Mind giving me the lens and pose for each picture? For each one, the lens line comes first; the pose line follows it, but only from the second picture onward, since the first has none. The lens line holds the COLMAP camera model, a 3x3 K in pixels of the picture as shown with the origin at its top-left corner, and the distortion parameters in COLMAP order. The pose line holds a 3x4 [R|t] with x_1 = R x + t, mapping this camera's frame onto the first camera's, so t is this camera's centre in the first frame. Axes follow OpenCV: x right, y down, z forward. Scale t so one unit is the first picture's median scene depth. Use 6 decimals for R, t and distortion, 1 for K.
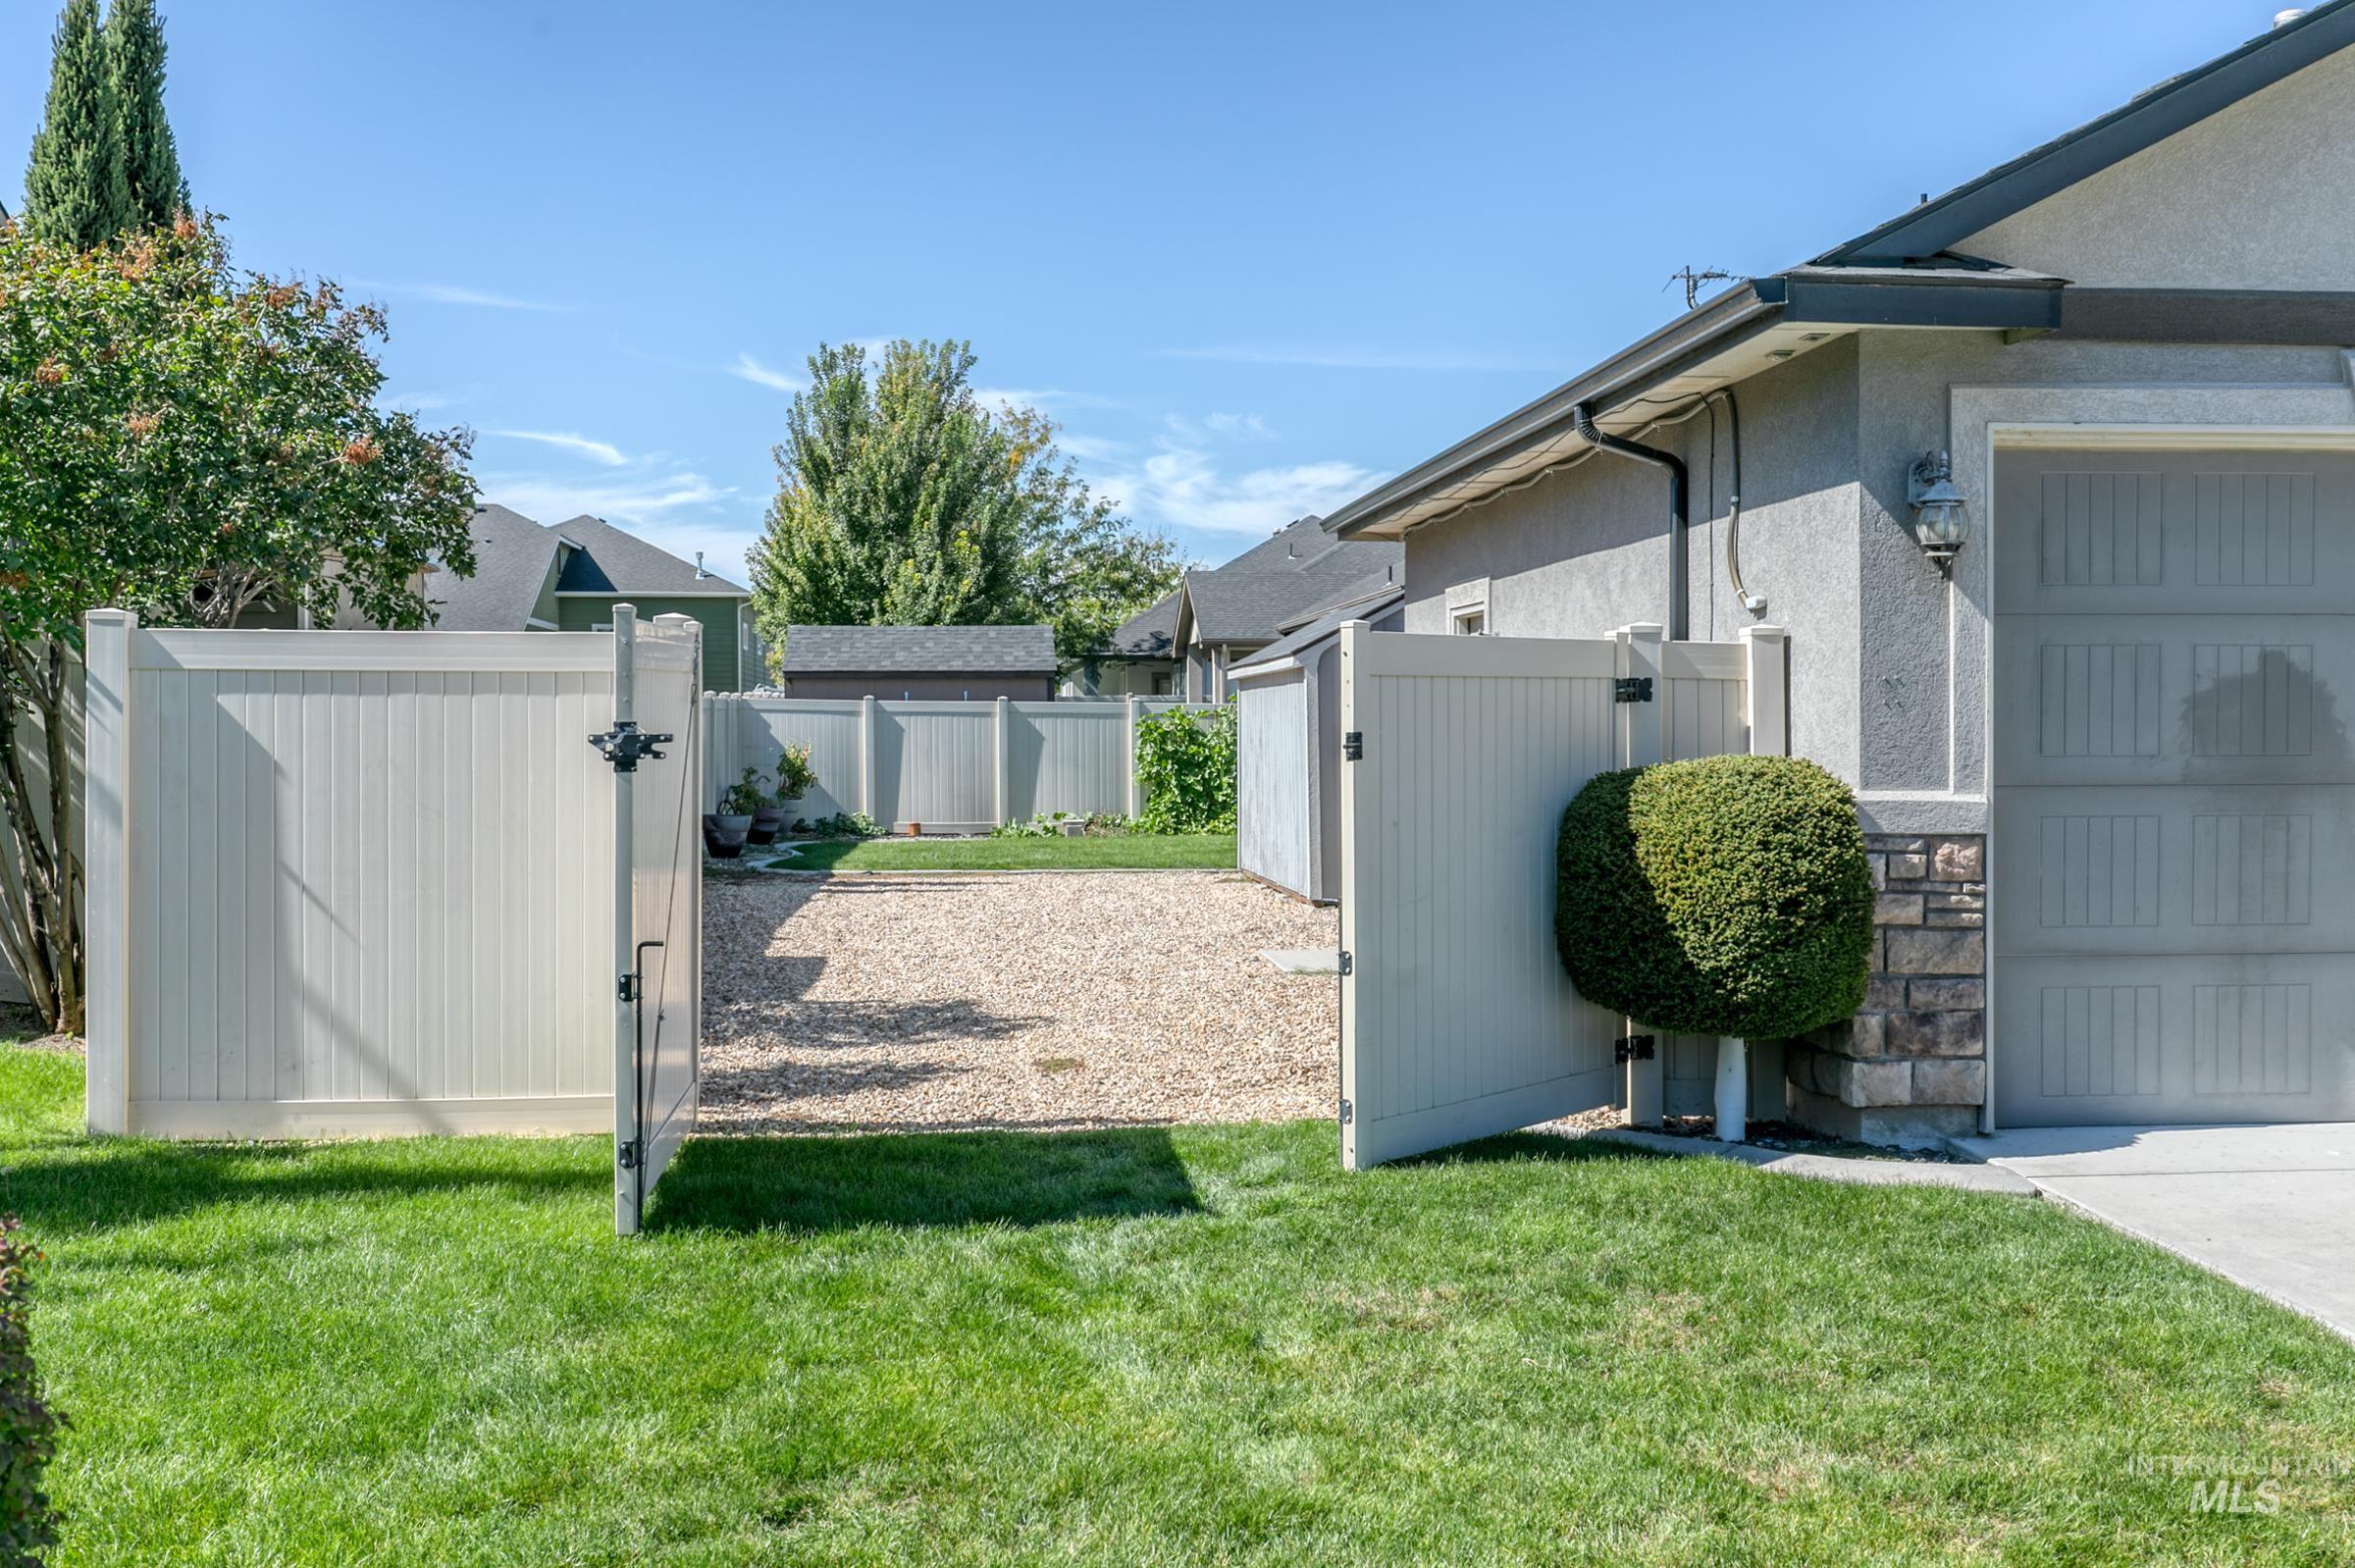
lens RADIAL K [[2300.8, 0, 1183.0], [0, 2300.8, 764.0], [0, 0, 1]] dist [-0.016729, 0.000000]
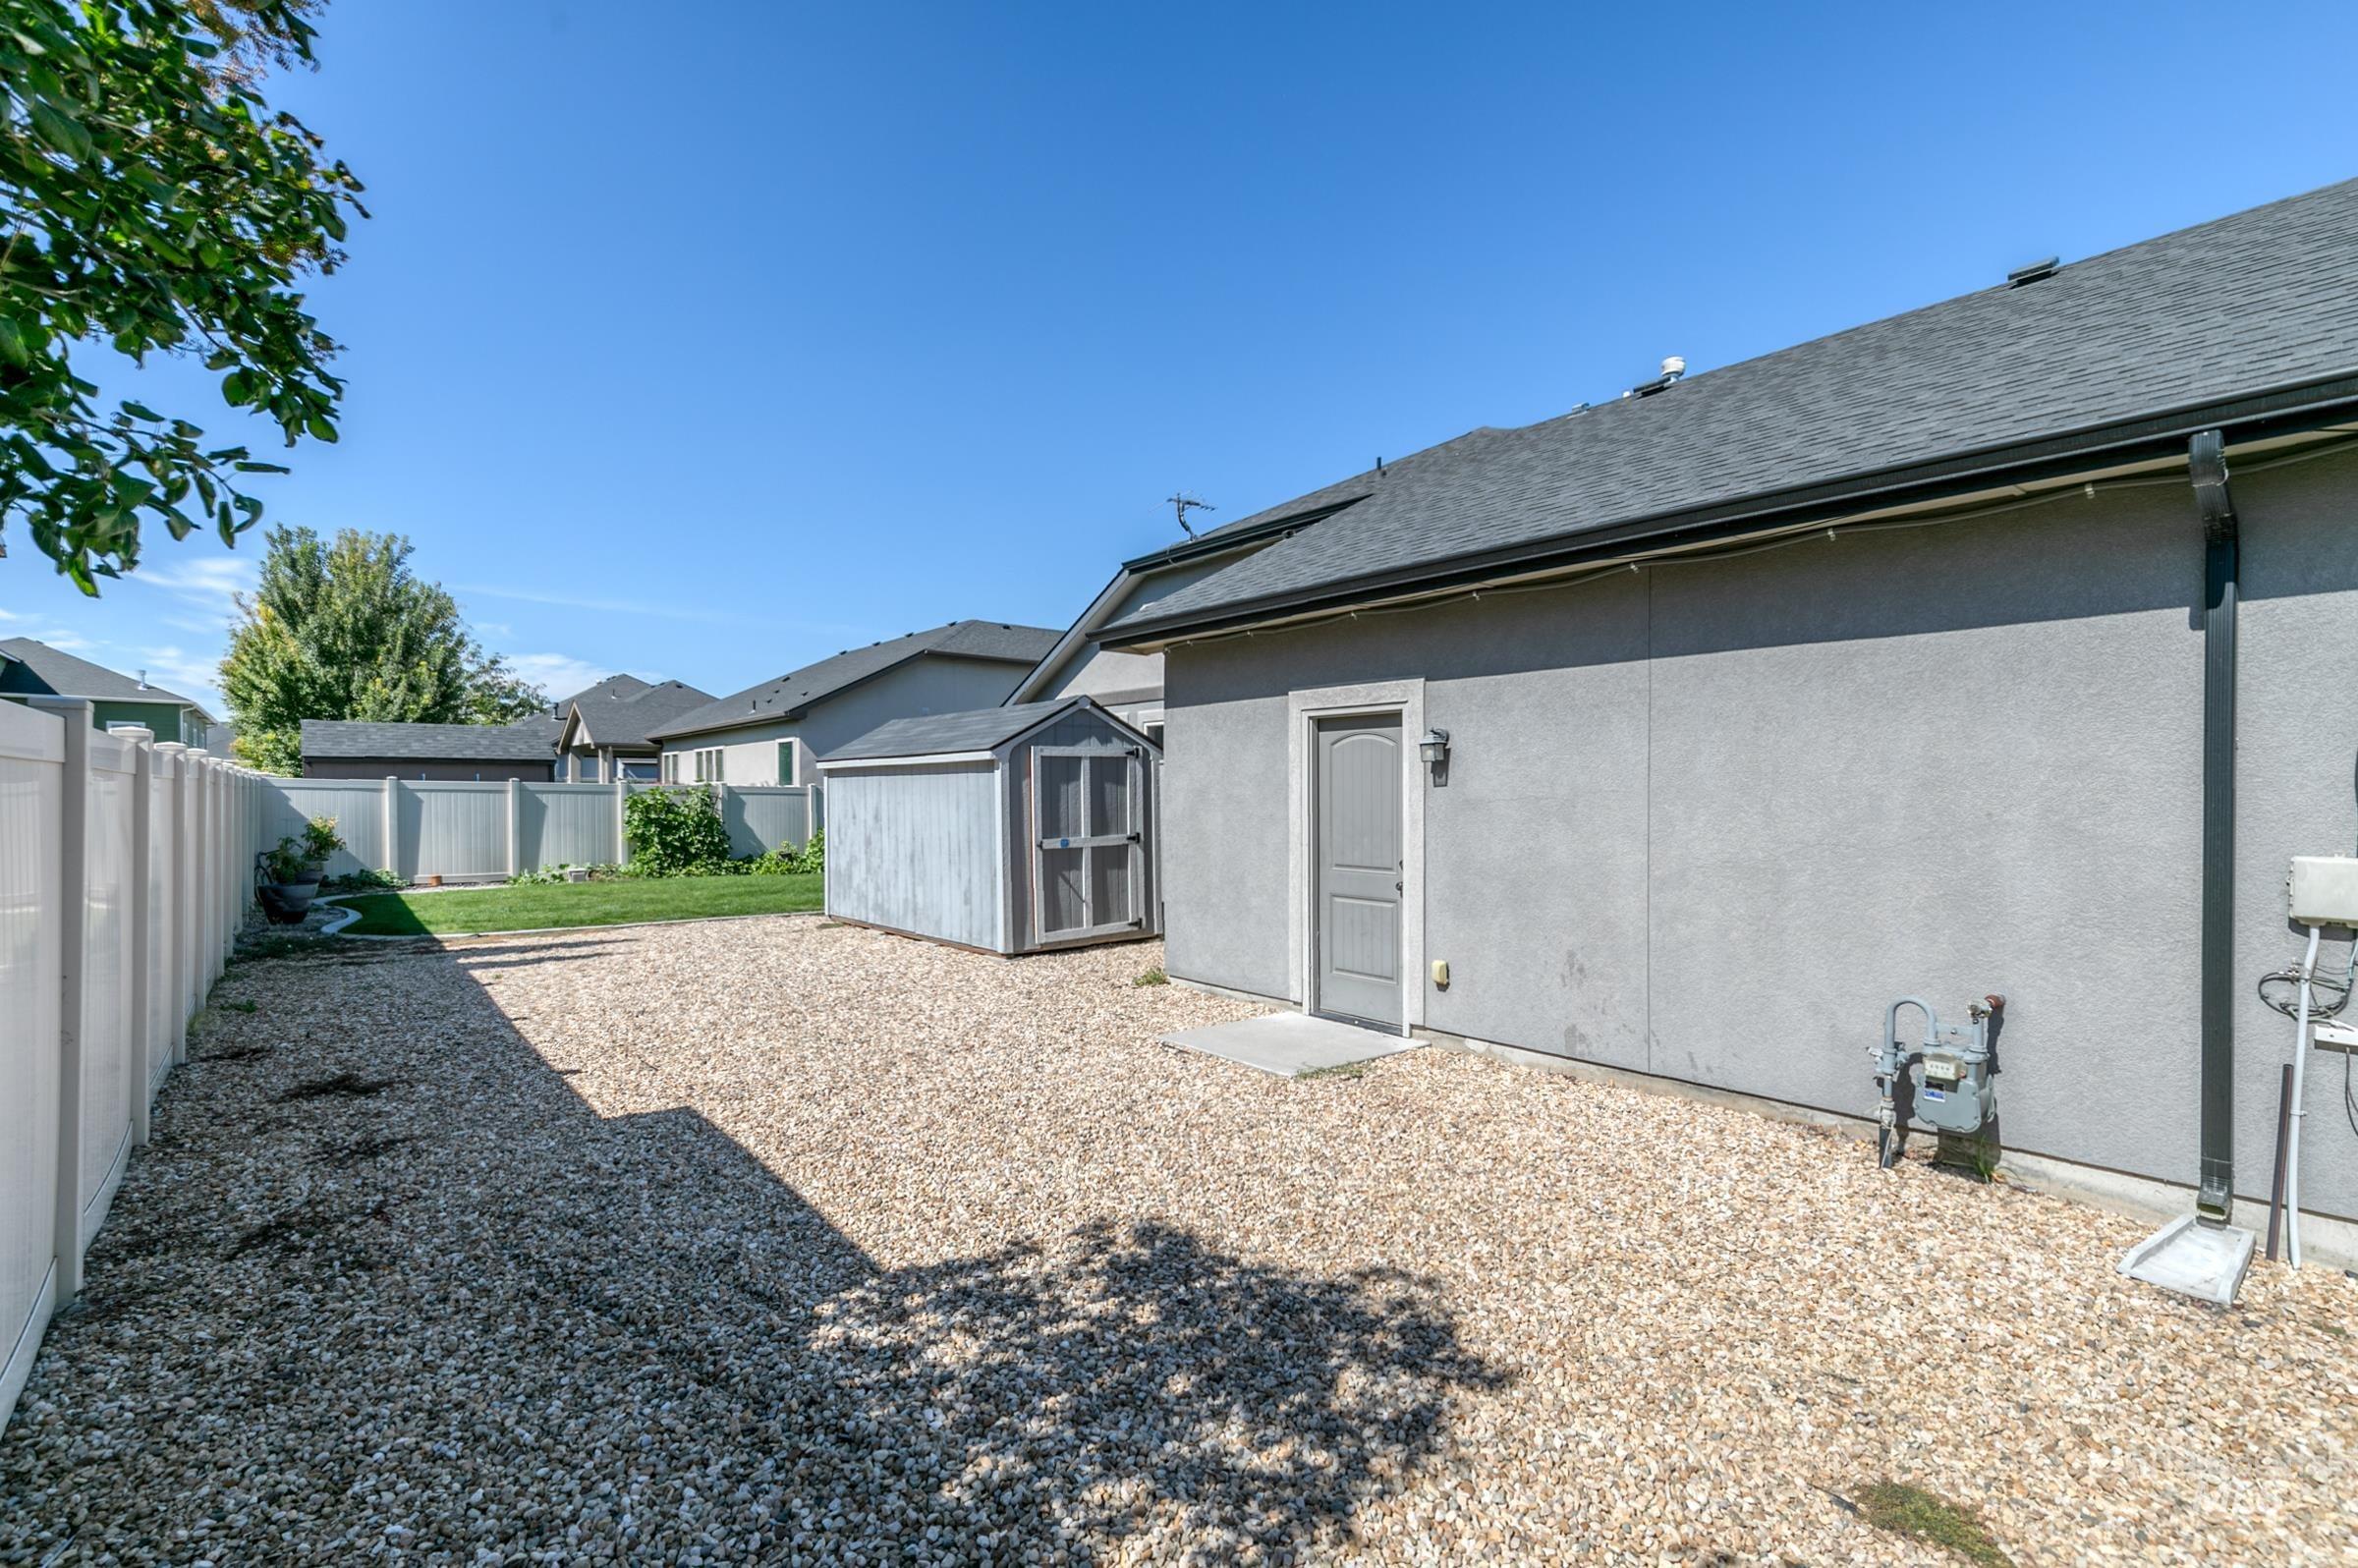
lens RADIAL K [[1071.4, 0, 1163.6], [0, 1071.4, 802.4], [0, 0, 1]] dist [0.007984, -0.001964]
pose [[0.840810, -0.000422, 0.541330, -0.099255], [0.005470, 0.999955, -0.007717, -0.008480], [-0.541303, 0.009450, 0.840775, 0.268198]]
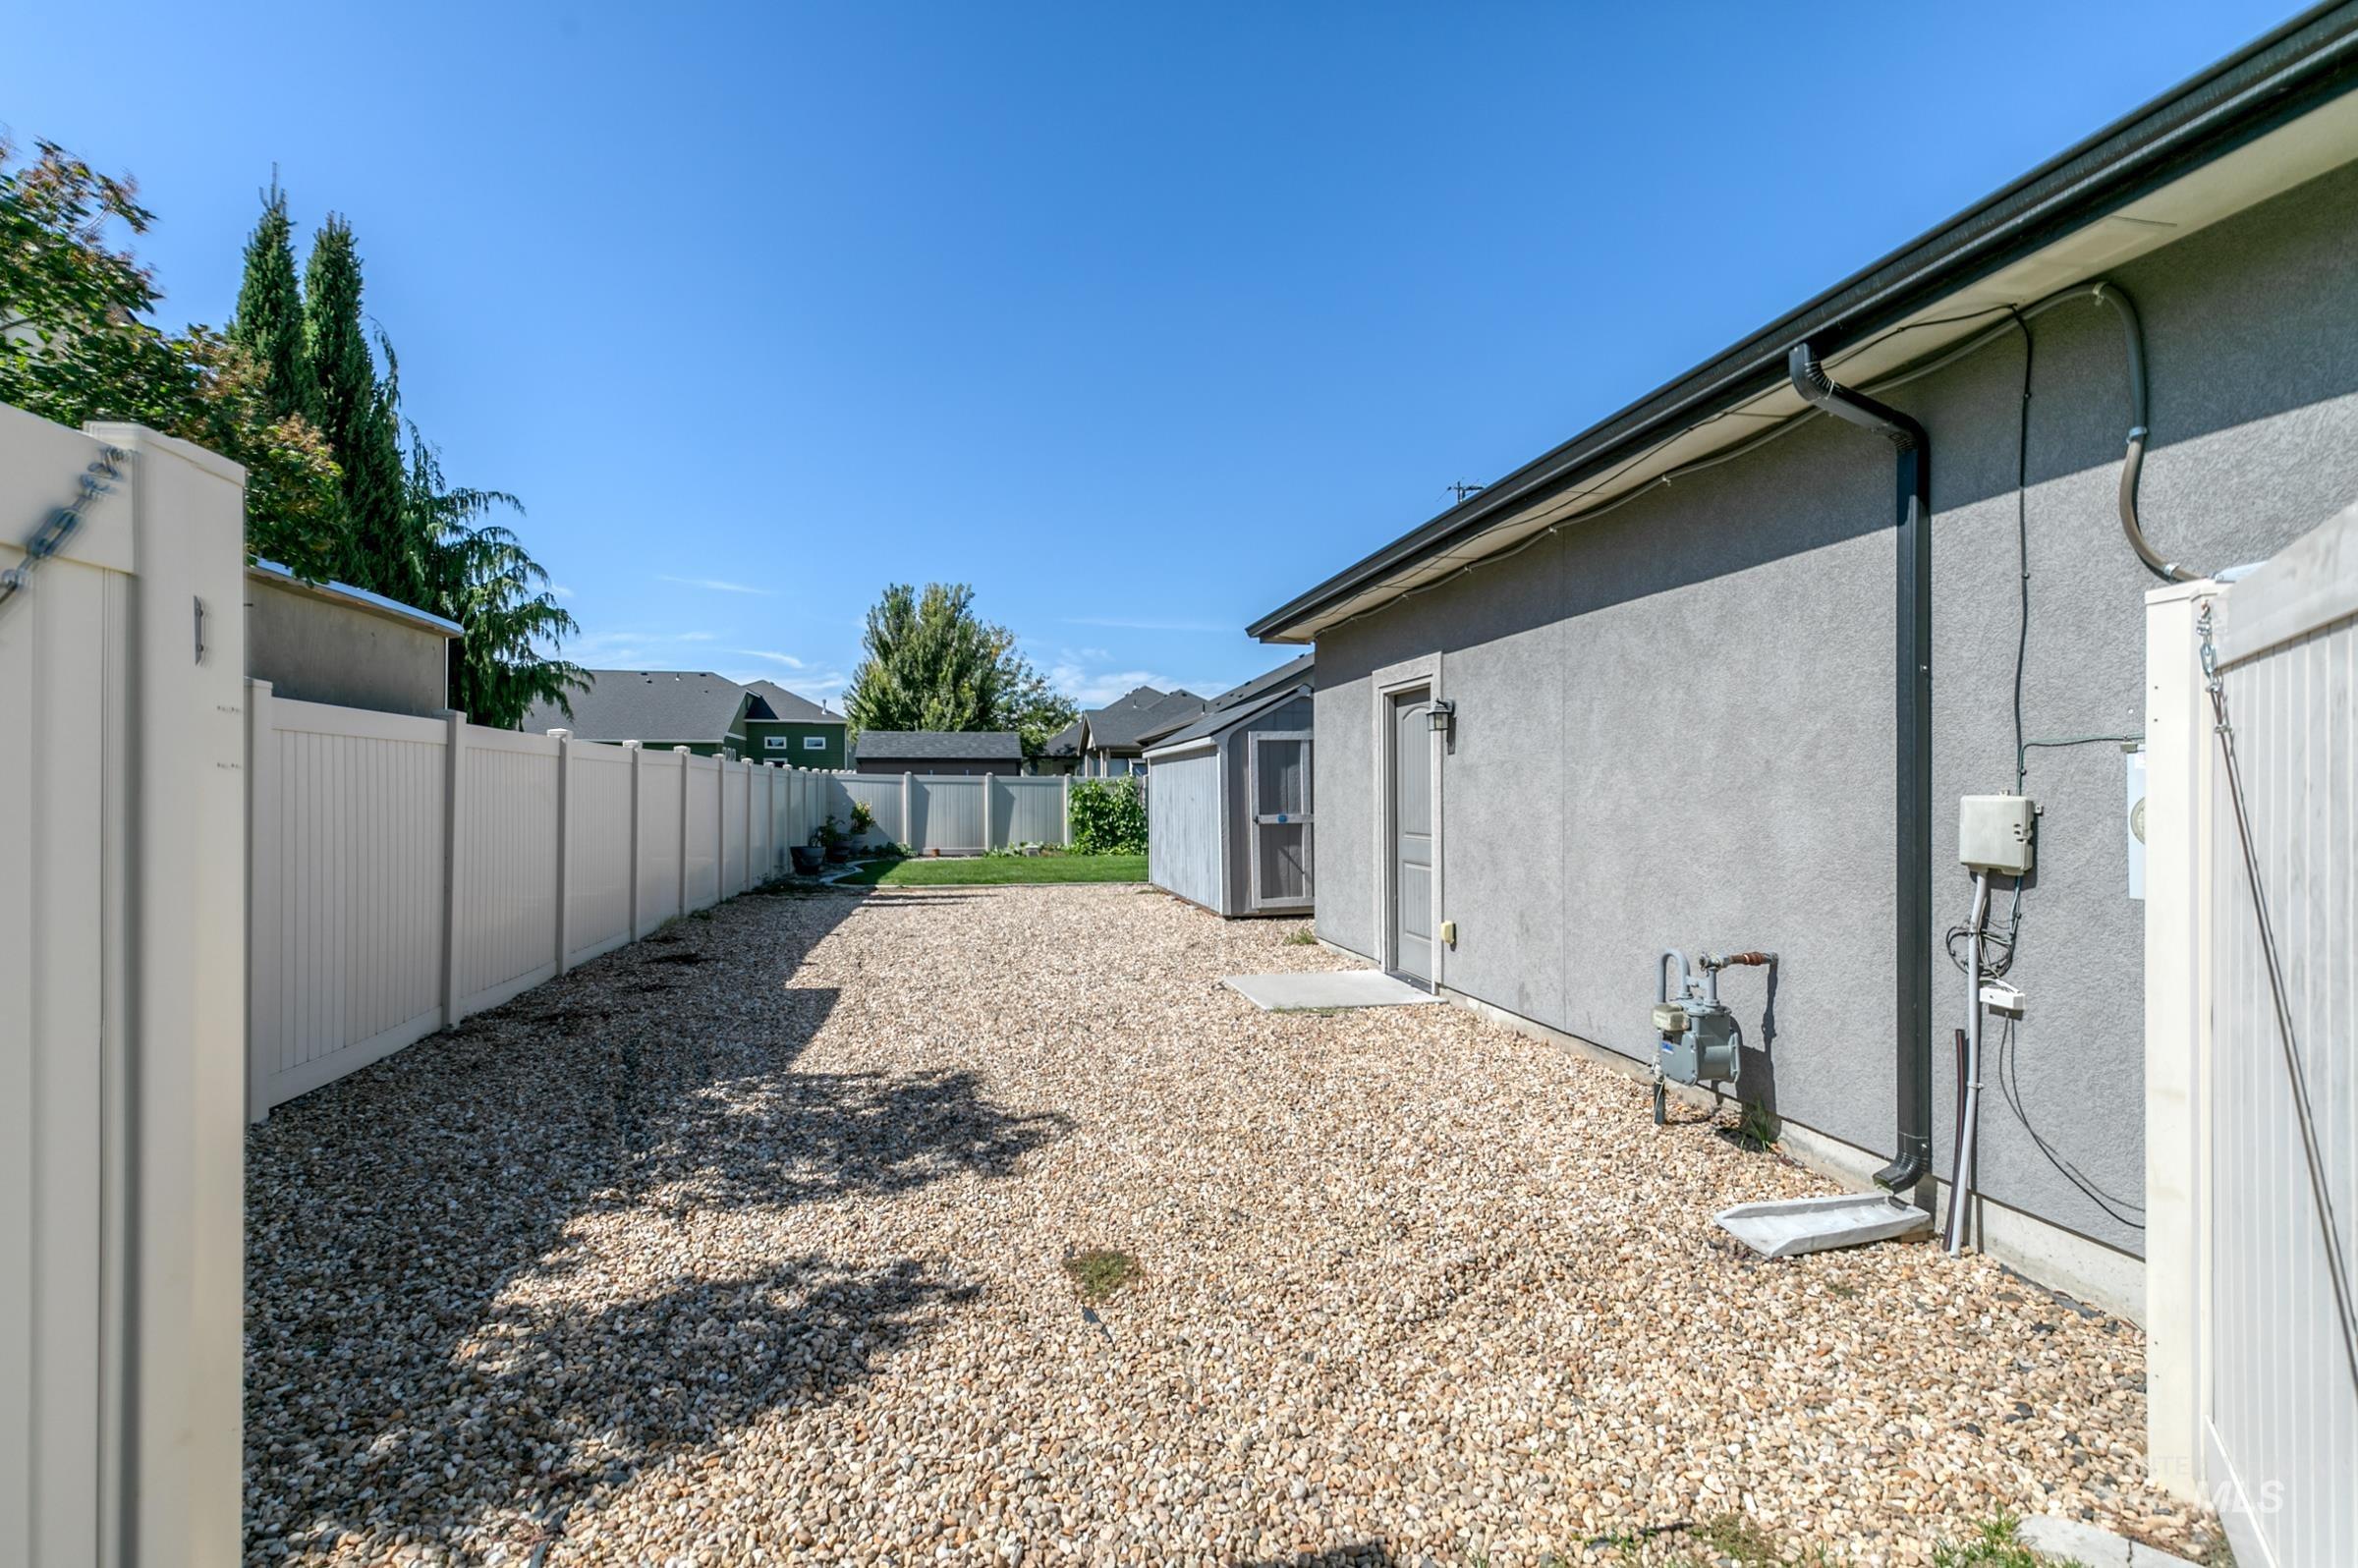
lens RADIAL K [[1071.4, 0, 1187.5], [0, 1071.4, 789.8], [0, 0, 1]] dist [0.007984, -0.001964]
pose [[0.994110, 0.002563, 0.108344, -0.019396], [-0.000411, 0.999802, -0.019881, -0.001430], [-0.108374, 0.019719, 0.993915, 0.205589]]
